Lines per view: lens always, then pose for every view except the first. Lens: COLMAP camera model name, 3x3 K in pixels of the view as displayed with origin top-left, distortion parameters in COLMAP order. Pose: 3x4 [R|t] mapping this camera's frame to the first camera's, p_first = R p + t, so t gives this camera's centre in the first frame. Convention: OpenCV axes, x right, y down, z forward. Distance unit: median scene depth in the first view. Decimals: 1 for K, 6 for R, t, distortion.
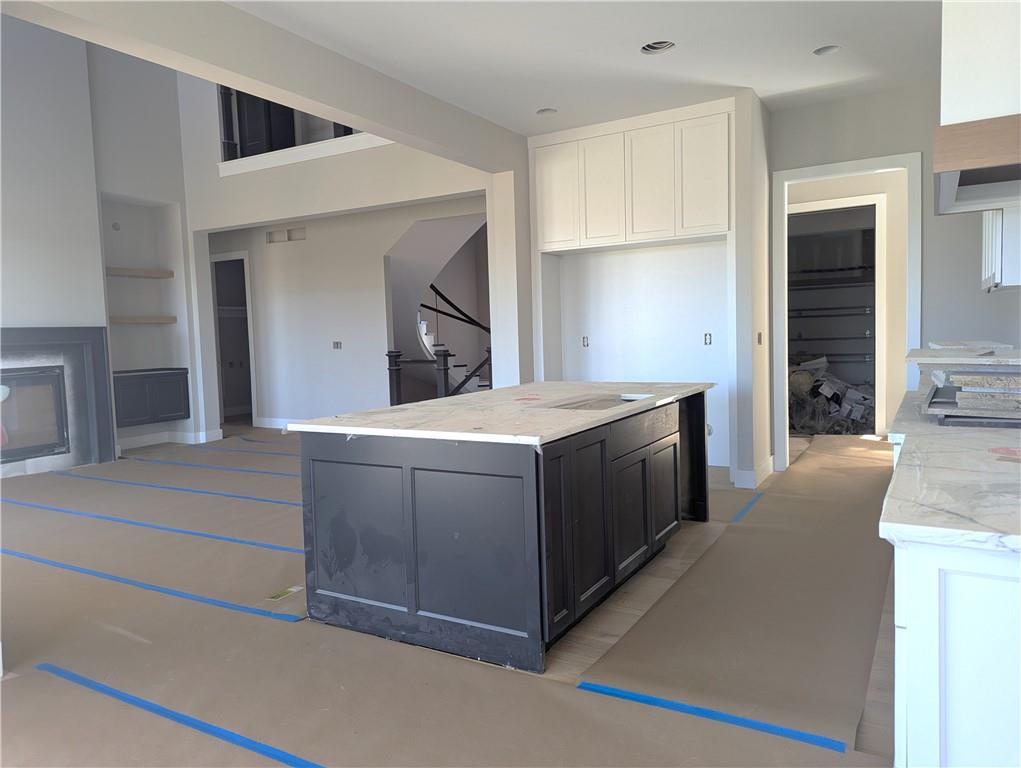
lens RADIAL K [[742.6, 0, 512.2], [0, 742.6, 389.8], [0, 0, 1]] dist [0.046006, 0.000596]
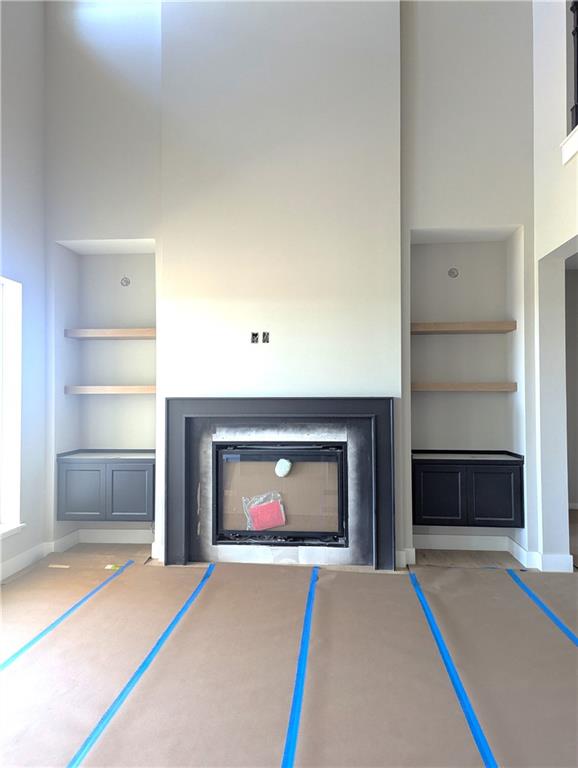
lens RADIAL K [[545.5, 0, 286.5], [0, 545.5, 393.8], [0, 0, 1]] dist [0.030739, -0.000296]
pose [[0.423738, 0.009782, -0.905732, -0.071334], [-0.087055, 0.995753, -0.029974, -0.059384], [0.901592, 0.091549, 0.422789, 0.657437]]
